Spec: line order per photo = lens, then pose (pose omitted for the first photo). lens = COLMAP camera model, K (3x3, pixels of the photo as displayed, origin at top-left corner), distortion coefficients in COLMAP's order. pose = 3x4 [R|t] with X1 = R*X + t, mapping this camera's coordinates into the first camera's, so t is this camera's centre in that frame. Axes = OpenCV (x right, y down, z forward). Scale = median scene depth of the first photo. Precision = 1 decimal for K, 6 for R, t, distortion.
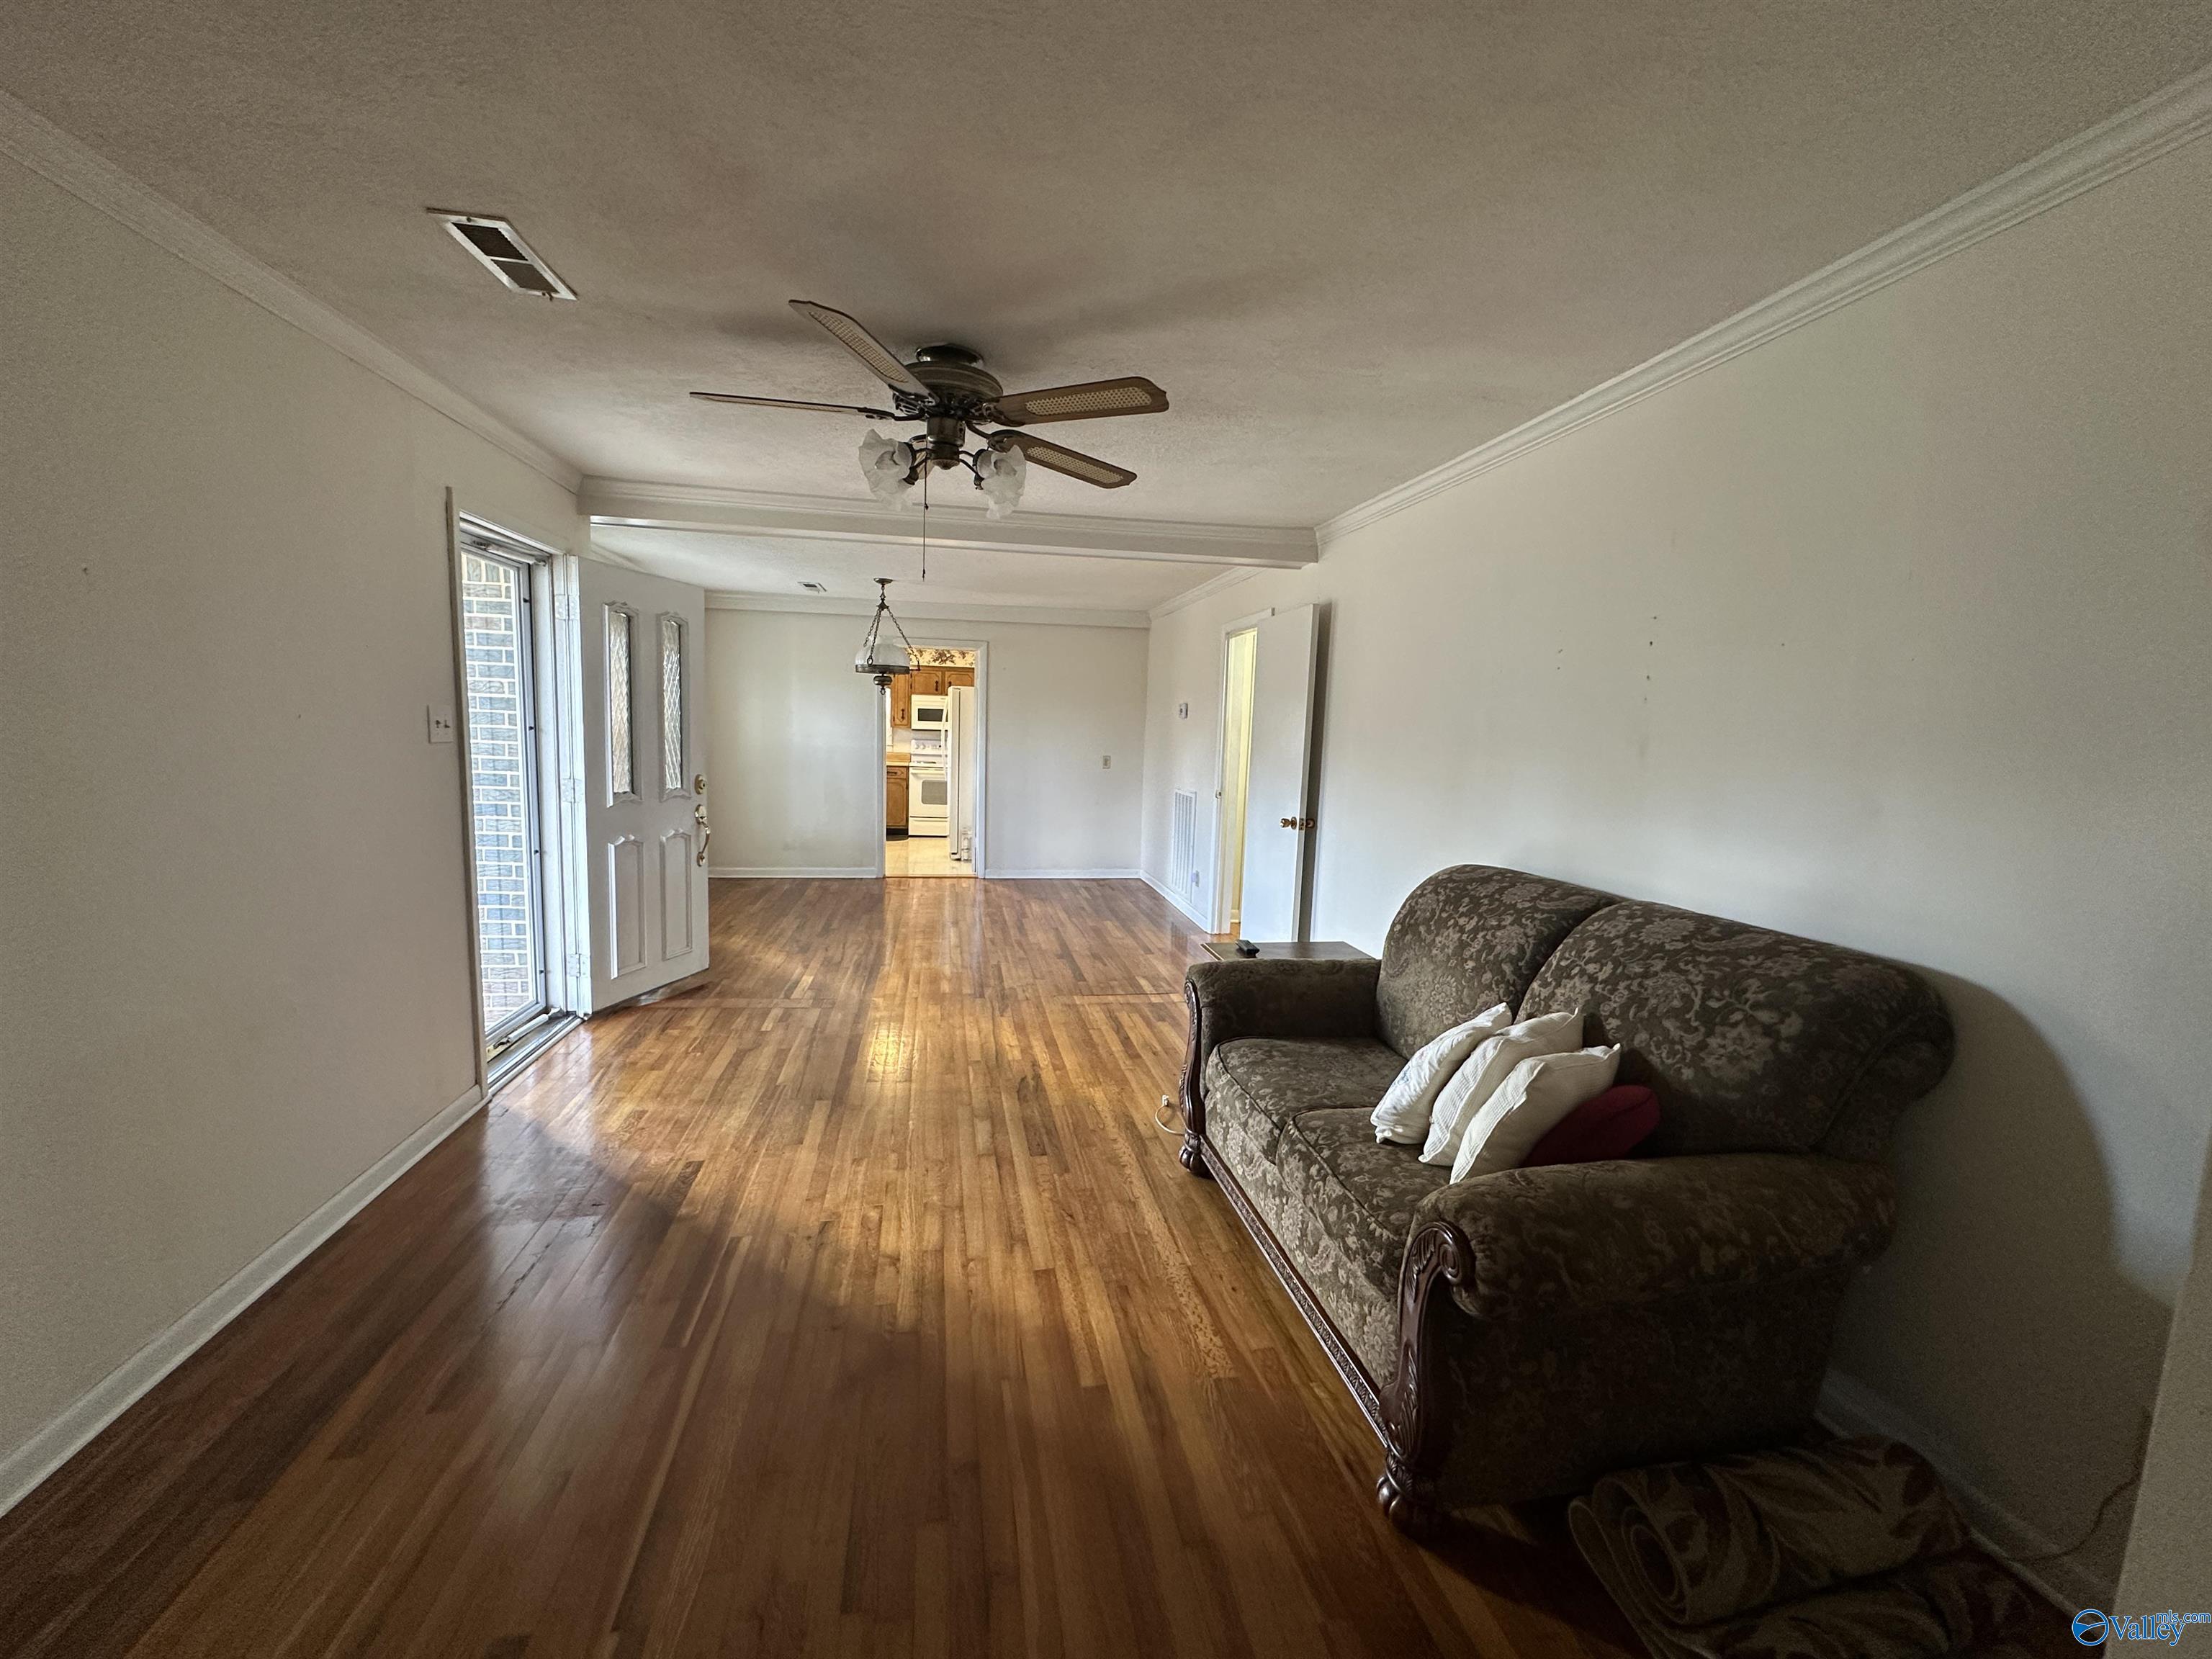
lens RADIAL K [[879.2, 0, 1101.6], [0, 879.2, 828.8], [0, 0, 1]] dist [-0.004940, -0.000077]
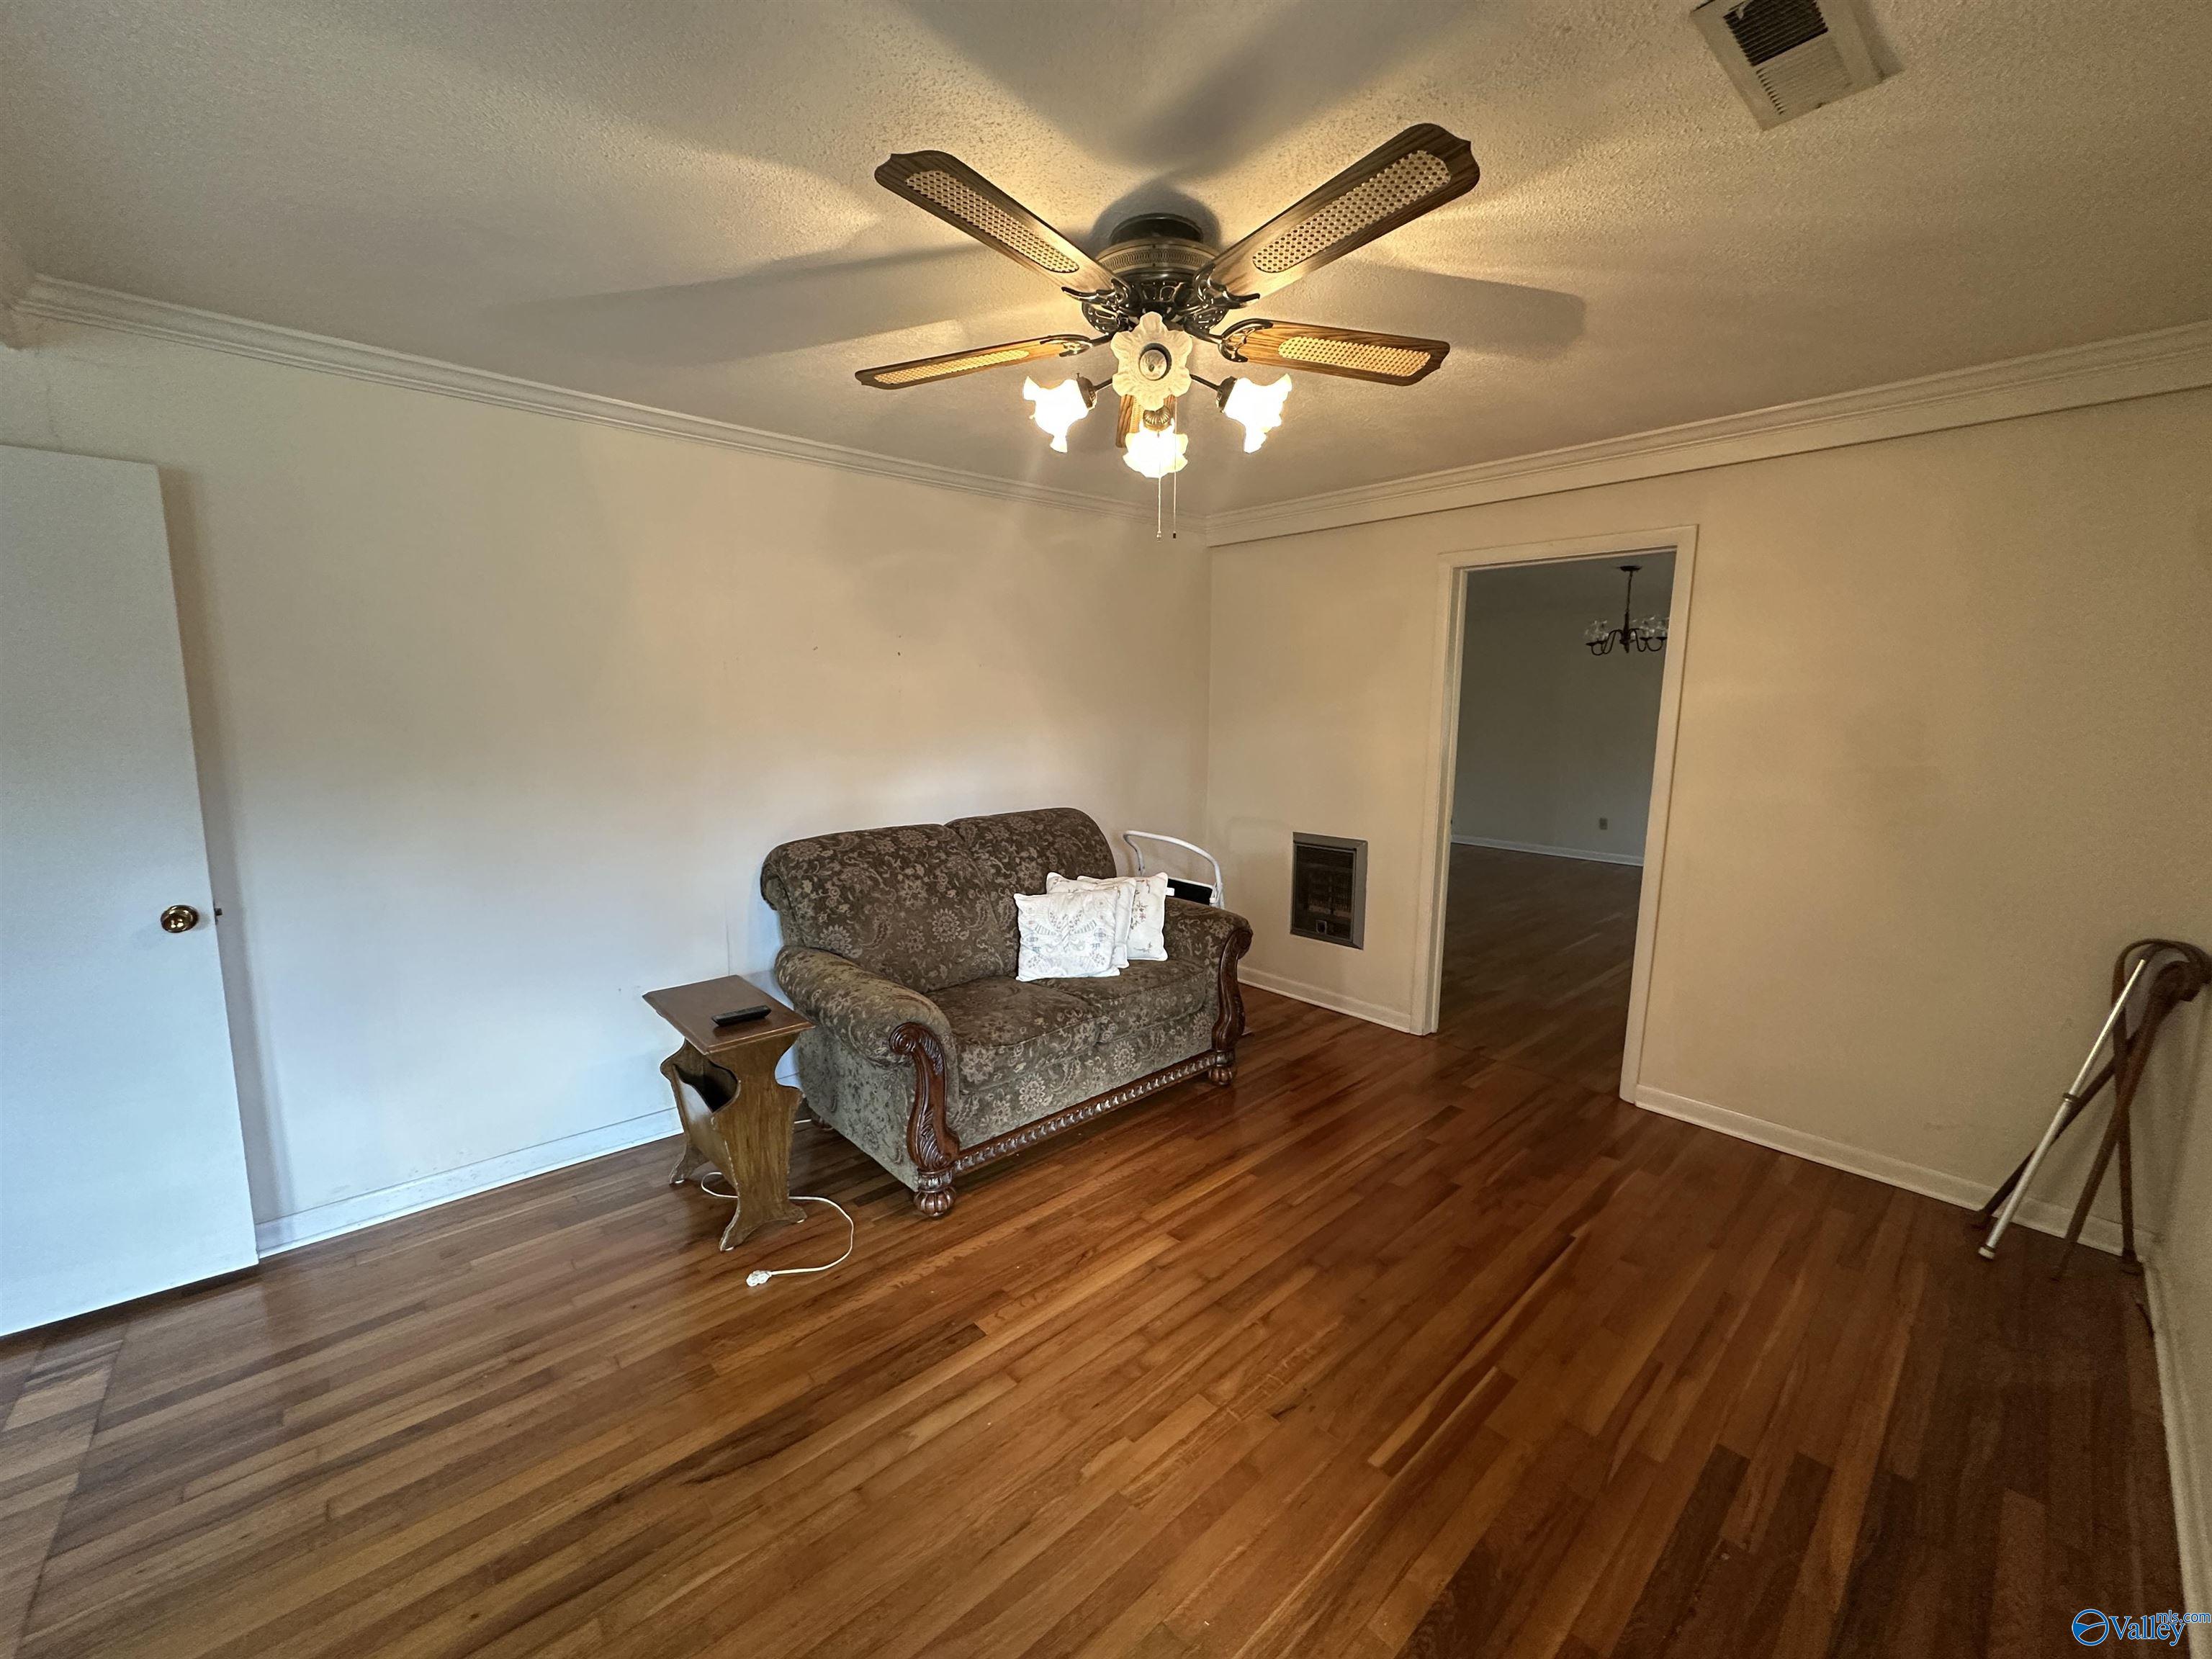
lens RADIAL K [[879.2, 0, 1101.6], [0, 879.2, 828.8], [0, 0, 1]] dist [-0.004940, -0.000077]
pose [[-0.523764, -0.151719, 0.838244, -0.232595], [0.078707, 0.971184, 0.224960, -0.064645], [-0.848219, 0.183802, -0.496730, 0.415497]]
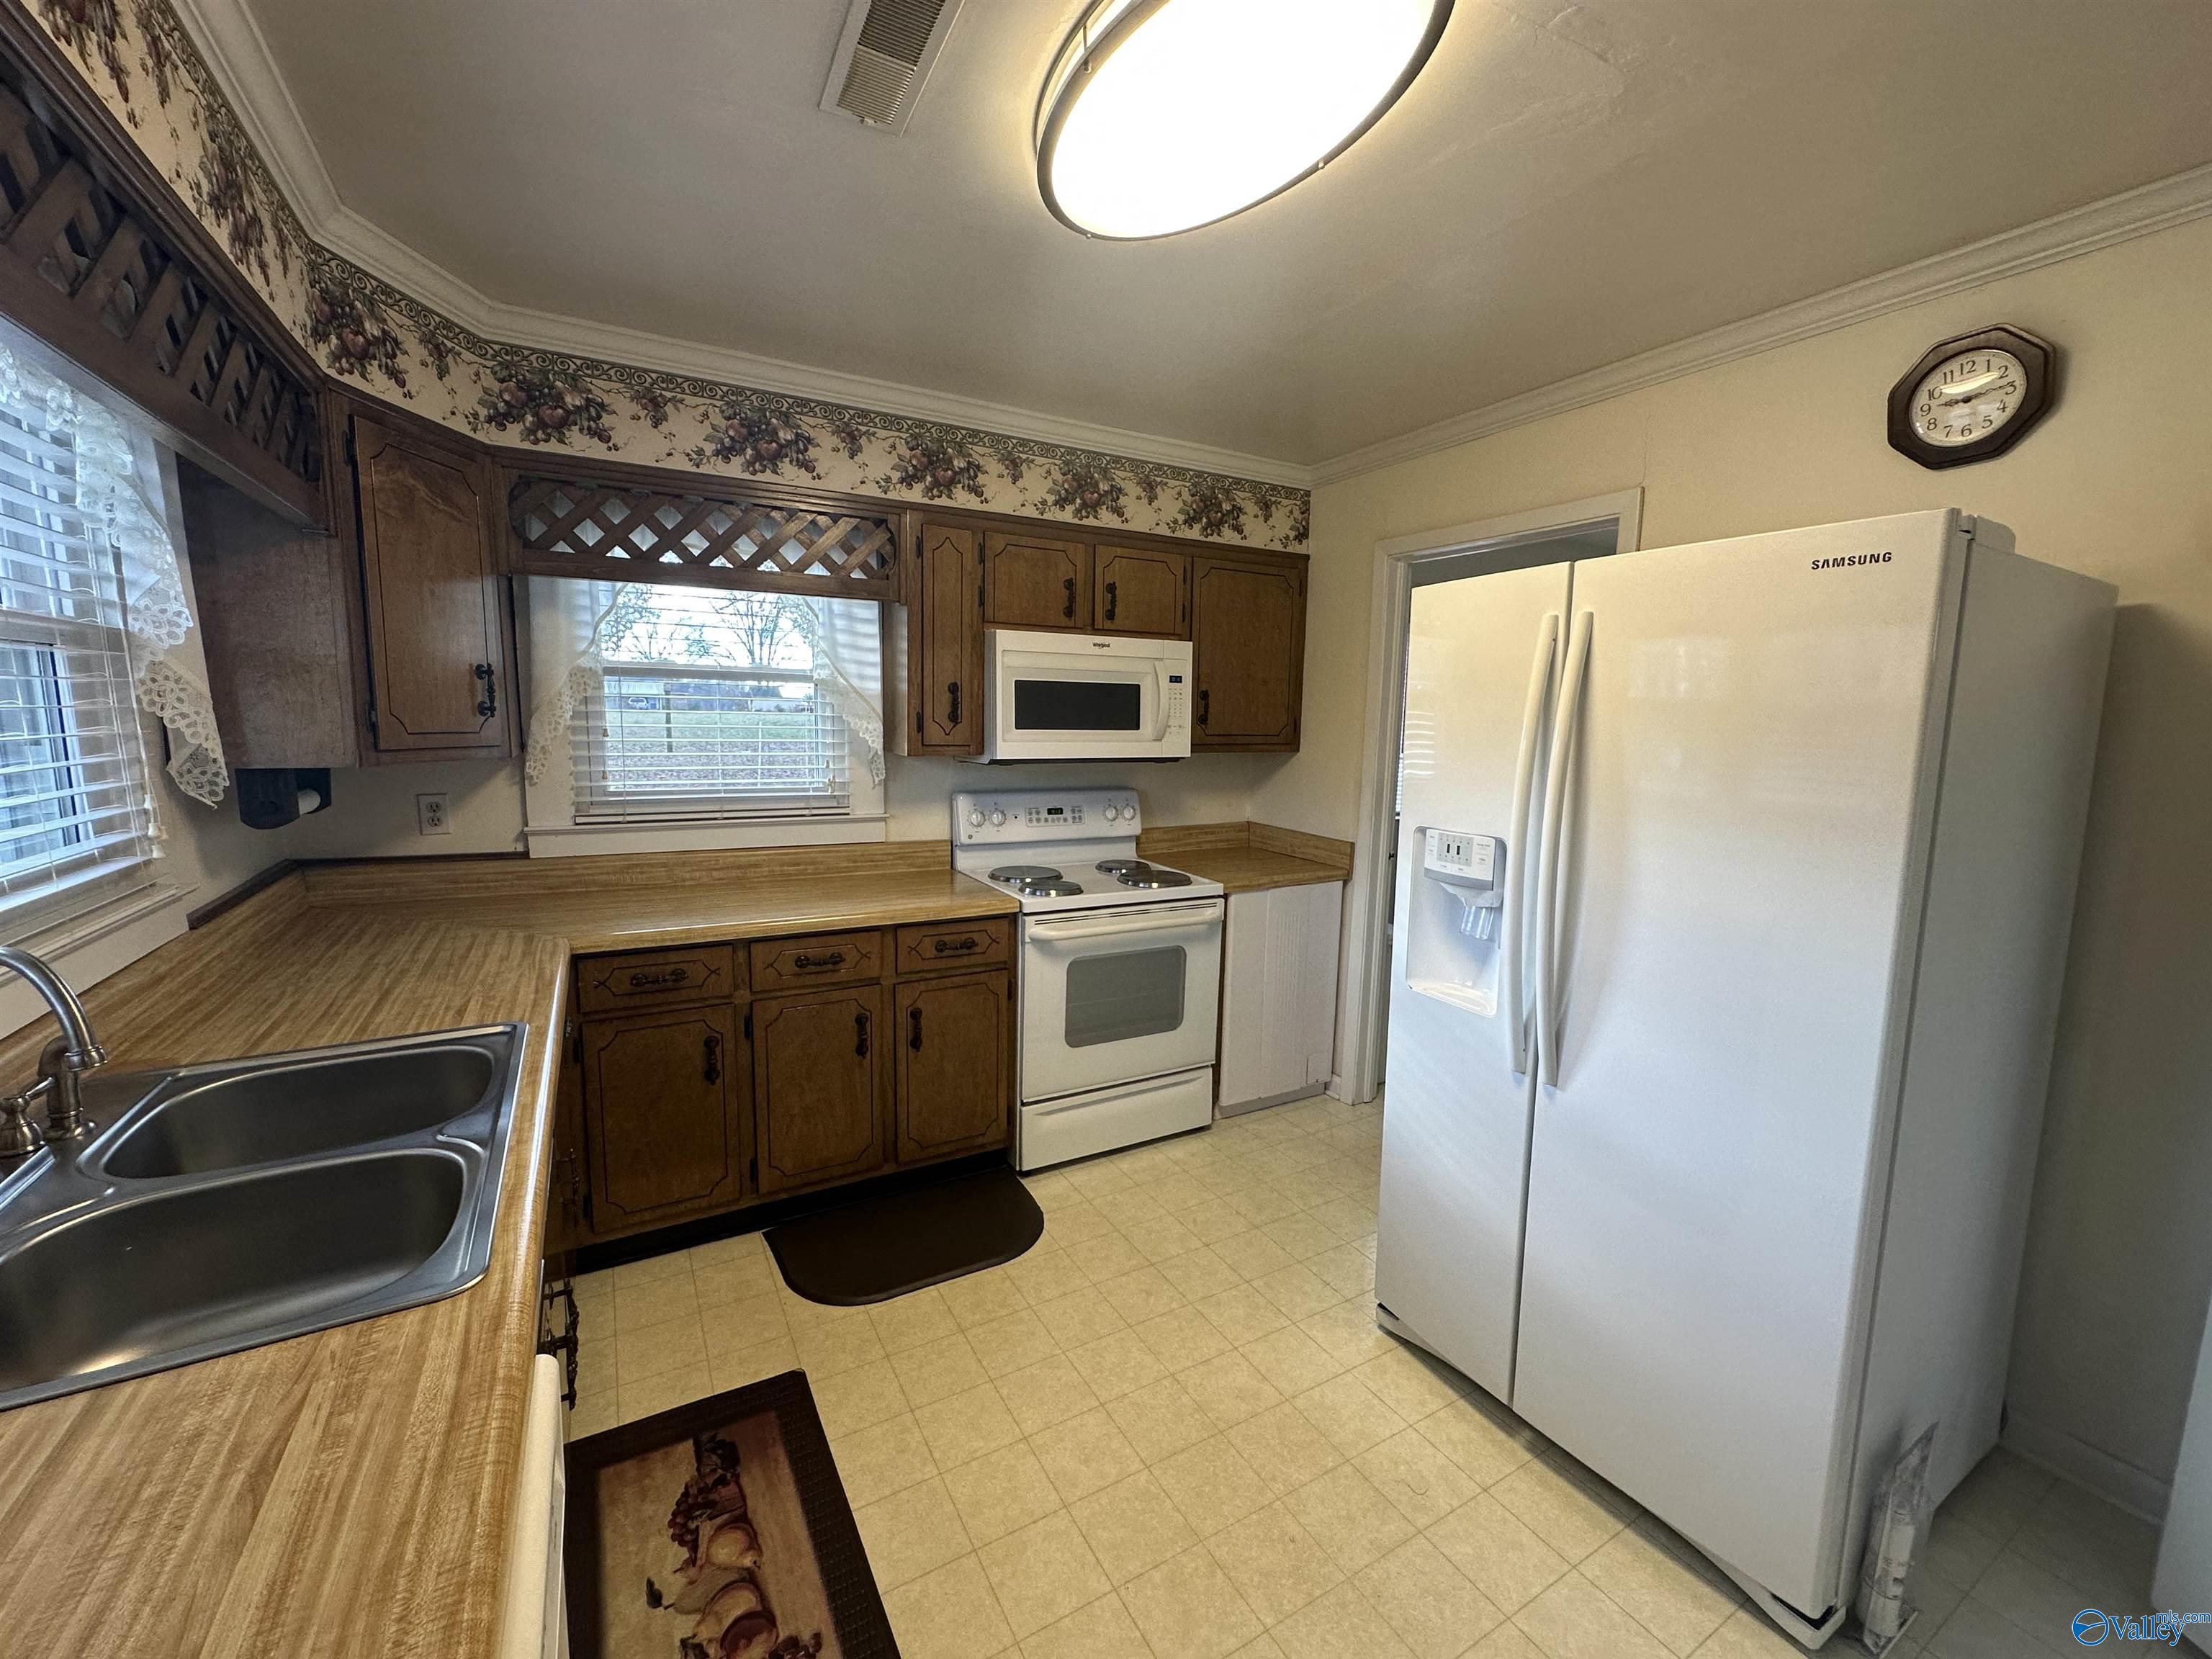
lens RADIAL K [[883.9, 0, 1106.0], [0, 883.9, 829.5], [0, 0, 1]] dist [0.001664, 0.000295]
pose [[0.946044, -0.058015, 0.318803, -0.349913], [0.051208, 0.998246, 0.029697, -0.128719], [-0.319967, -0.011769, 0.947356, 0.961424]]
